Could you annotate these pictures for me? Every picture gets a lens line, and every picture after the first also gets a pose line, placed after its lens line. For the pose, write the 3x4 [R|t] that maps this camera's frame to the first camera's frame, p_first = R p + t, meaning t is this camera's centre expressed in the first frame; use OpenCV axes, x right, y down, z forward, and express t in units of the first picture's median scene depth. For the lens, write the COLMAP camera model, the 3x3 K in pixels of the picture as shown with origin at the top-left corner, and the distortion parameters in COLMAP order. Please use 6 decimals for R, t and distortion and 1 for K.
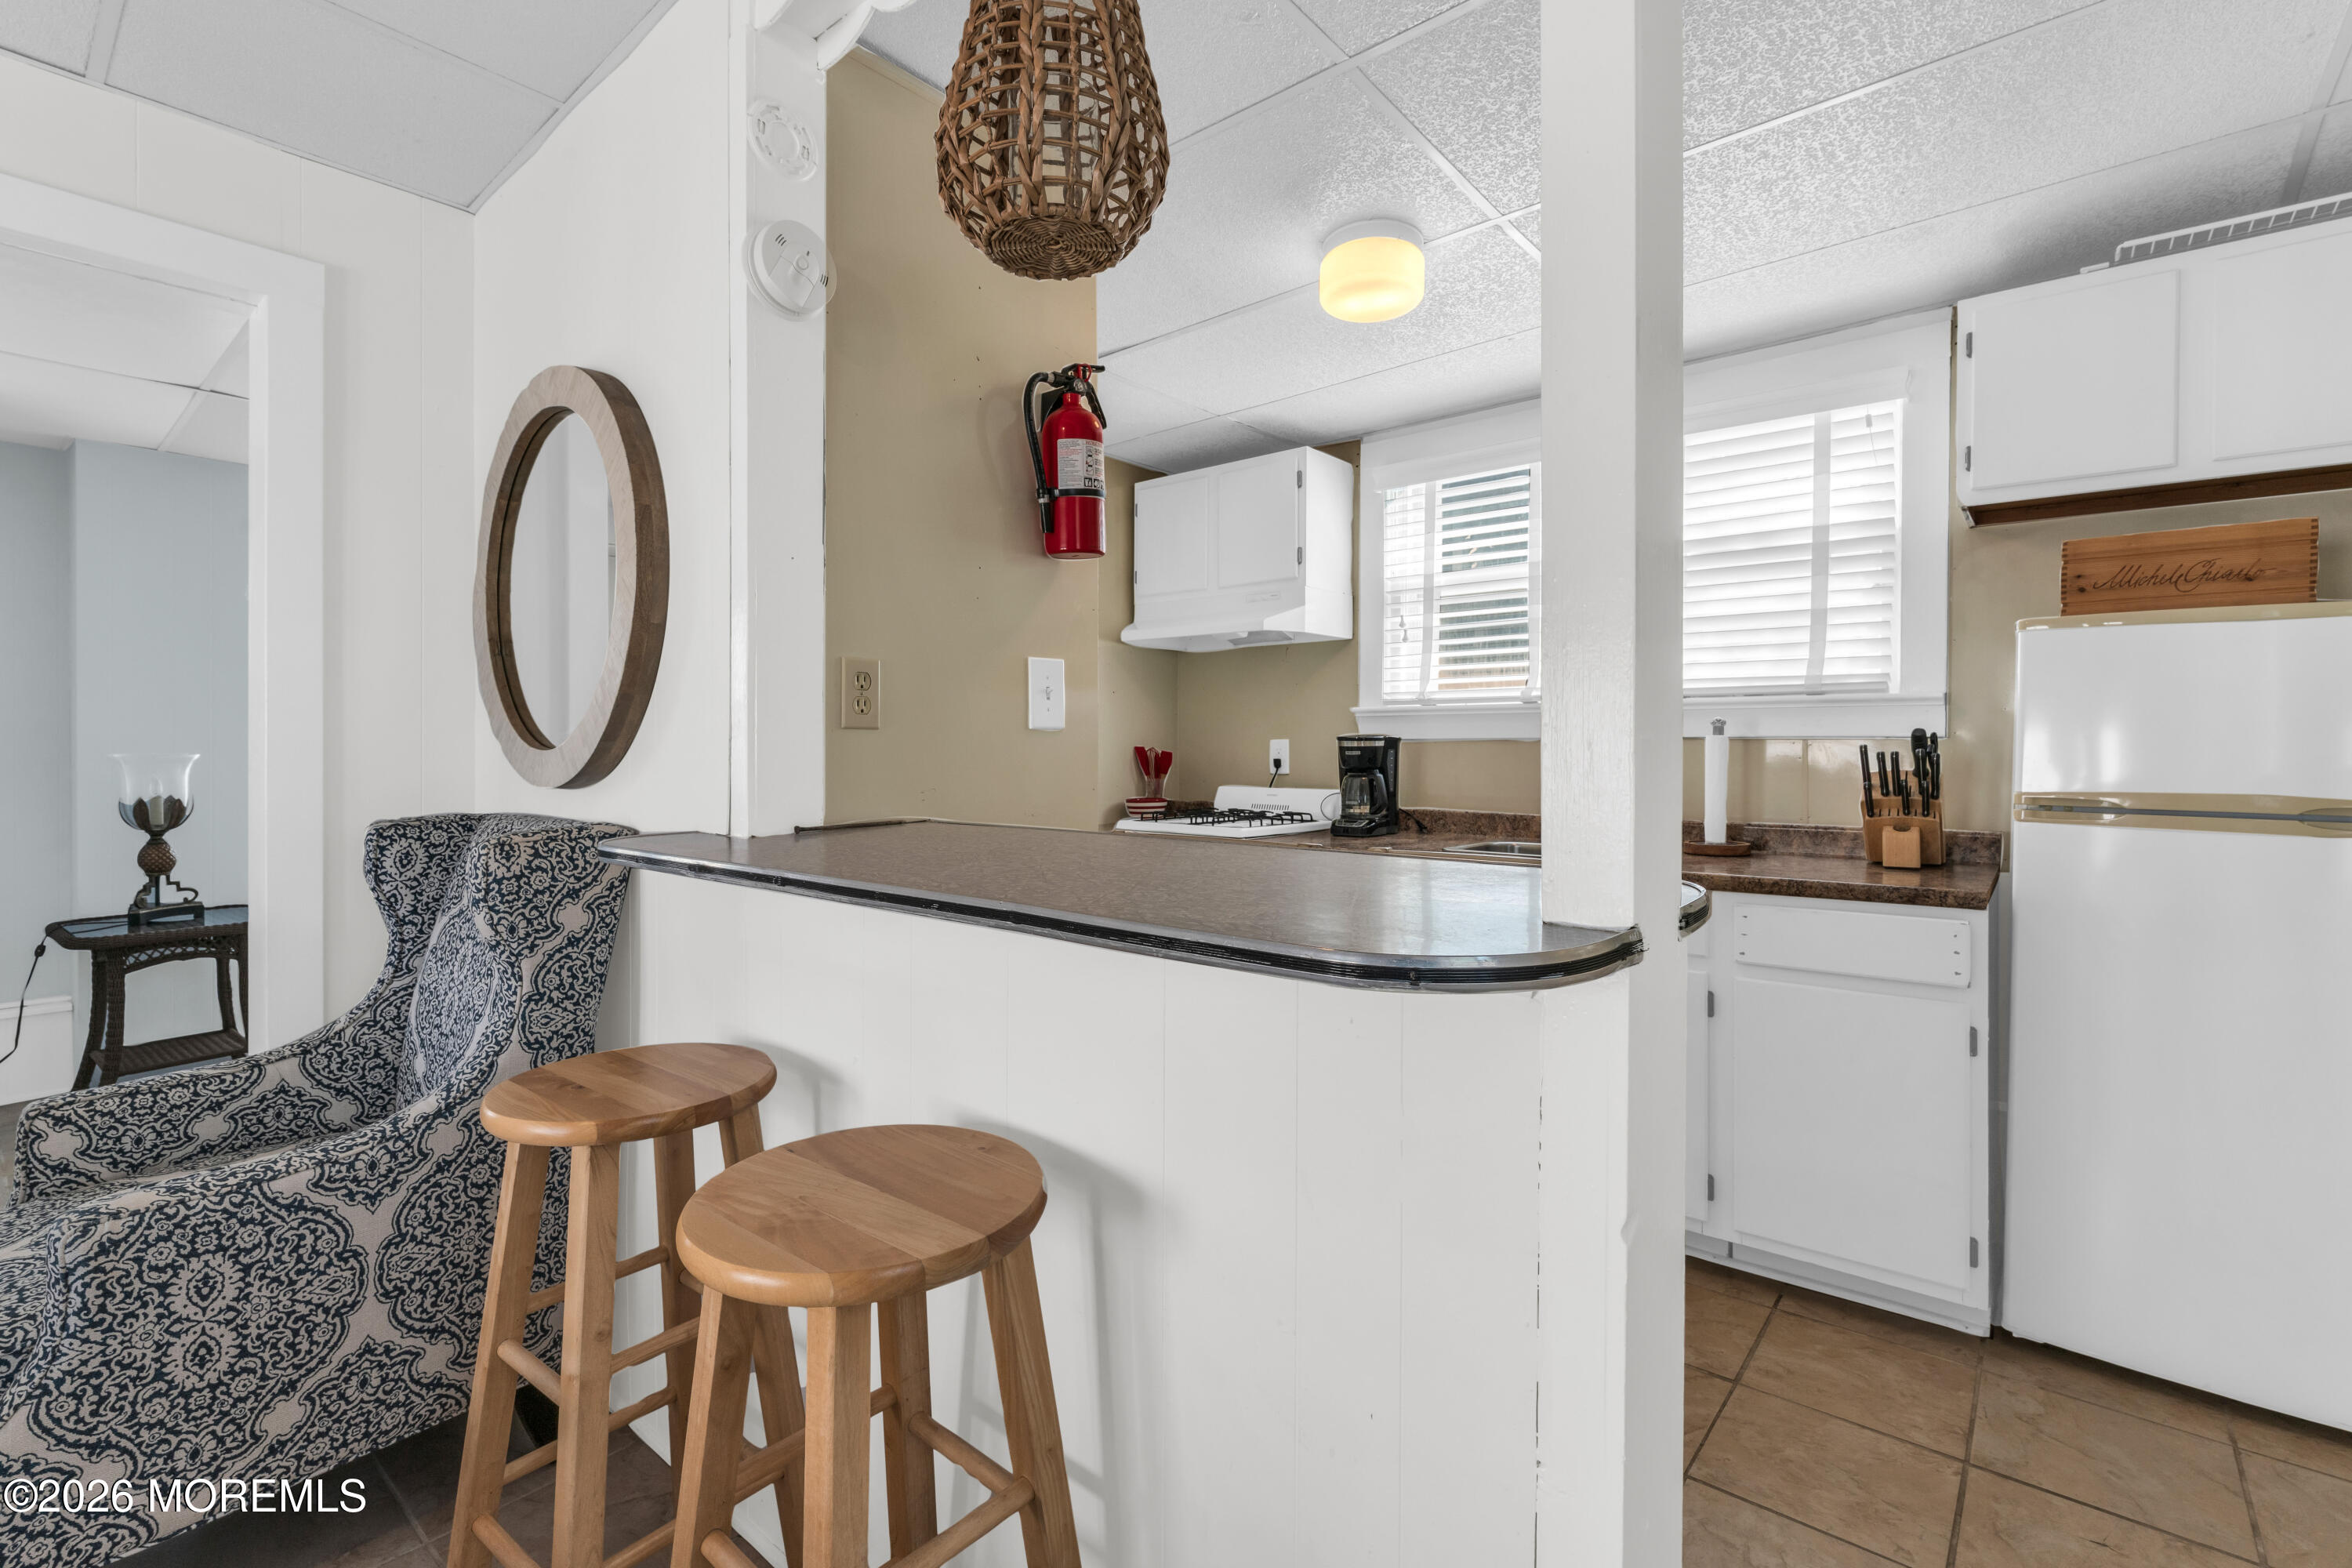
lens RADIAL K [[1048.5, 0, 1172.5], [0, 1048.5, 770.9], [0, 0, 1]] dist [-0.005895, 0.000593]
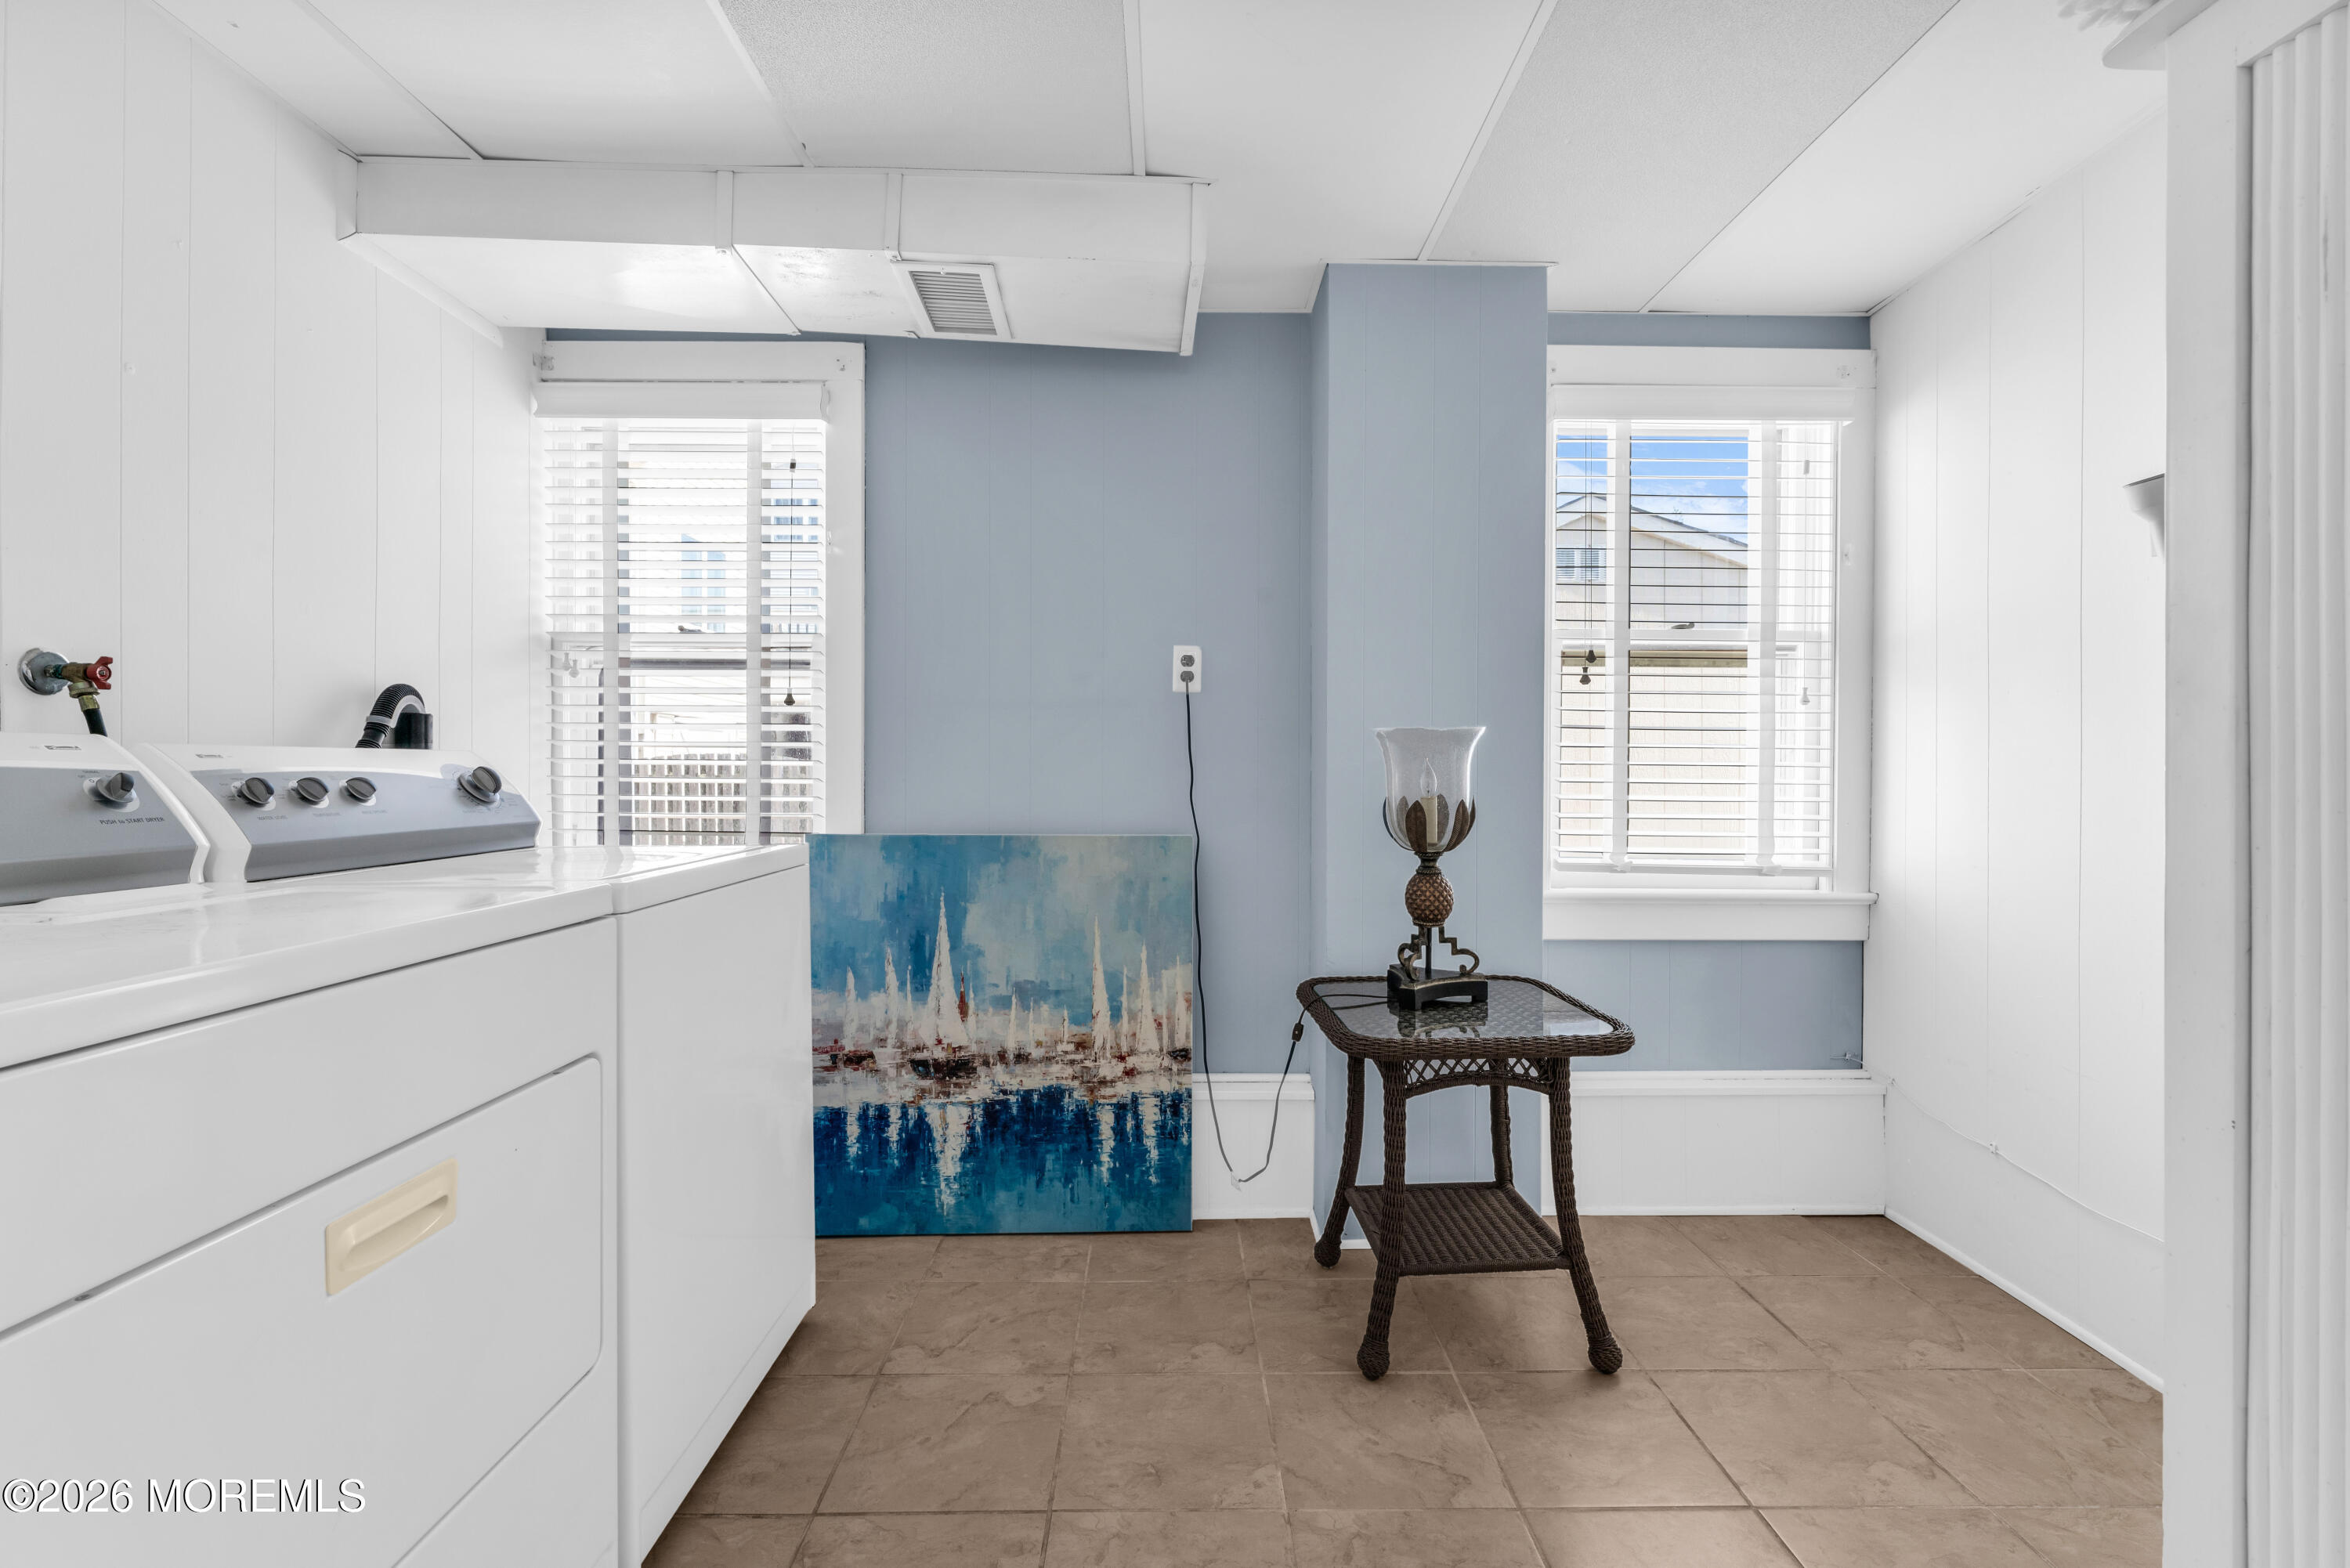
lens RADIAL K [[1047.5, 0, 1180.8], [0, 1047.5, 775.9], [0, 0, 1]] dist [-0.005895, 0.000593]
pose [[0.653089, 0.004768, -0.757266, -0.318368], [-0.016872, 0.999824, -0.008256, 0.010508], [0.757093, 0.018168, 0.653054, 0.256518]]
